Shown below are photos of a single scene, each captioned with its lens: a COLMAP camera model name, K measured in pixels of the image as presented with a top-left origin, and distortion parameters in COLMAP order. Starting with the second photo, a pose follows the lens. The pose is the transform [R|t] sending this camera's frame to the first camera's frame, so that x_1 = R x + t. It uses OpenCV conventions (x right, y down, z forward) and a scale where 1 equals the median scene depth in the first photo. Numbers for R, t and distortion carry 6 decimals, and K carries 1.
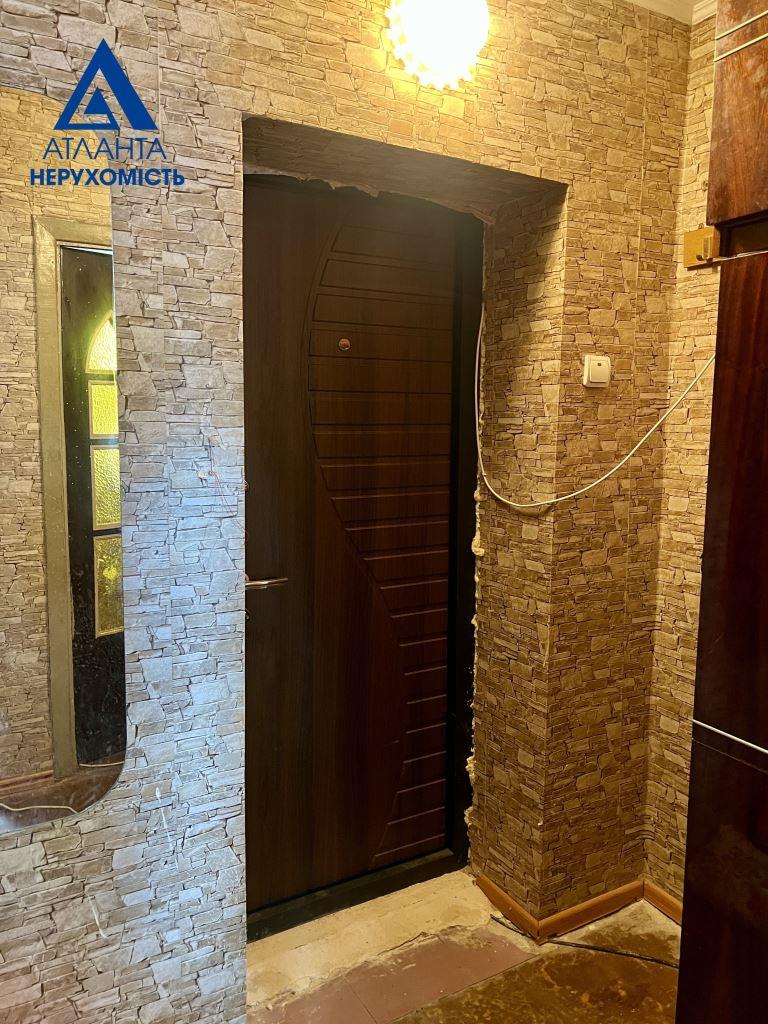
lens RADIAL K [[766.2, 0, 382.1], [0, 766.2, 514.3], [0, 0, 1]] dist [0.048676, -0.055966]
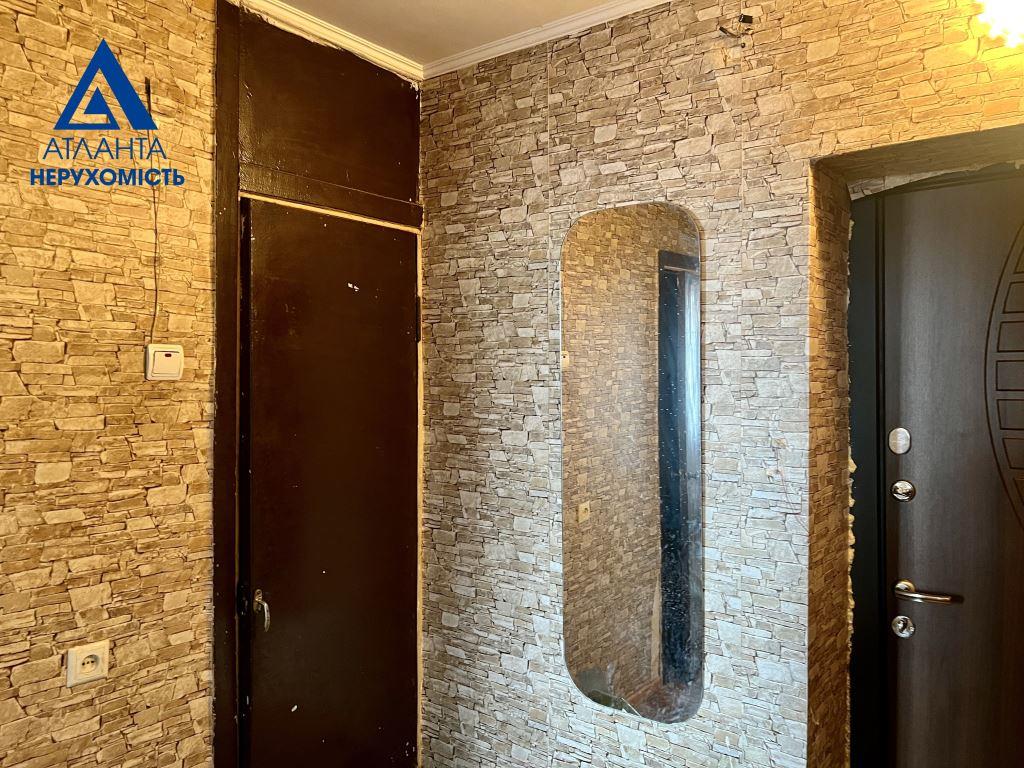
lens RADIAL K [[766.2, 0, 509.5], [0, 766.2, 391.9], [0, 0, 1]] dist [0.048676, -0.055966]
pose [[0.378733, 0.008477, -0.925467, 0.688348], [-0.117731, 0.992276, -0.039091, -0.081000], [0.917987, 0.123761, 0.376806, 0.202304]]
